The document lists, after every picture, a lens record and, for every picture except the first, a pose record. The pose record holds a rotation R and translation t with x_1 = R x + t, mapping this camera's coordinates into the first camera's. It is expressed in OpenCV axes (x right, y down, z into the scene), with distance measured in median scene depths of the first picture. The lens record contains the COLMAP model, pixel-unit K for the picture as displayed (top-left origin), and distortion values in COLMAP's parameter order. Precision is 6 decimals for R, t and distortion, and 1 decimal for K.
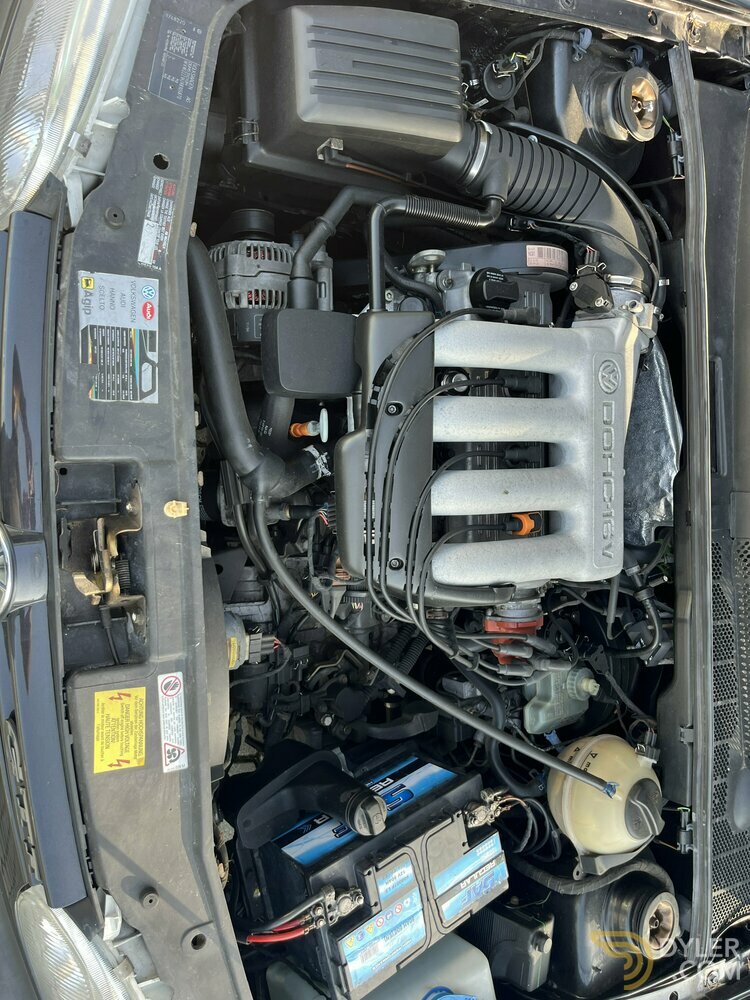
lens RADIAL K [[784.0, 0, 375.0], [0, 784.0, 500.0], [0, 0, 1]] dist [0.017754, -0.006988]
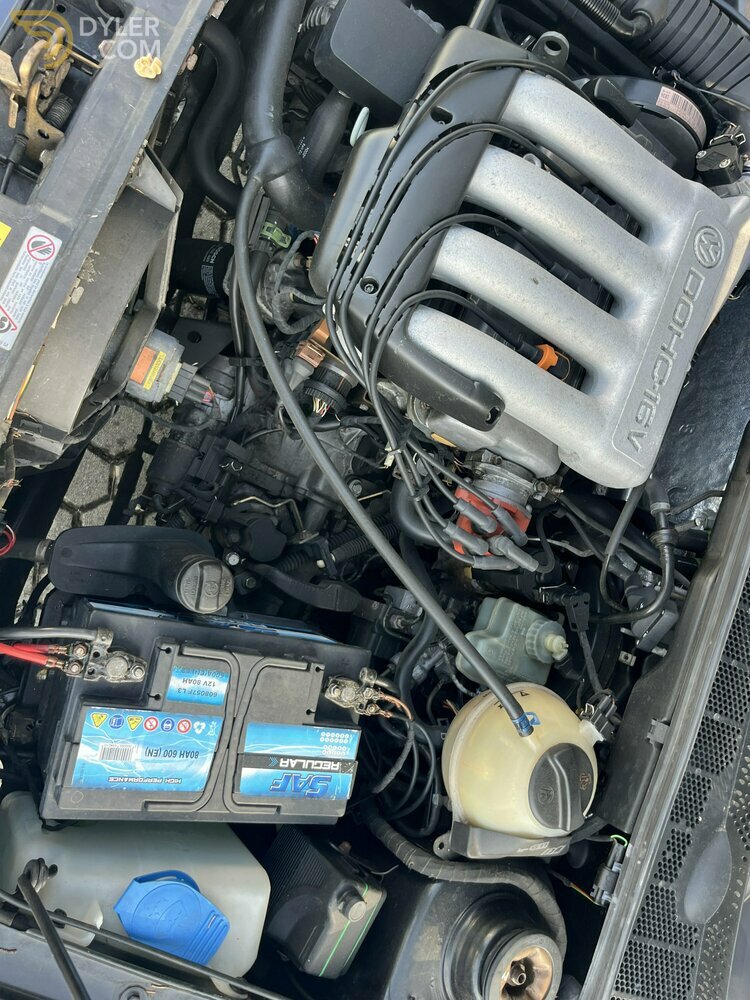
lens RADIAL K [[769.2, 0, 375.0], [0, 769.2, 500.0], [0, 0, 1]] dist [0.006129, -0.008257]
pose [[0.911303, 0.371716, -0.177069, 0.215111], [-0.403424, 0.892094, -0.203513, 0.370400], [0.082313, 0.256896, 0.962927, 0.258613]]
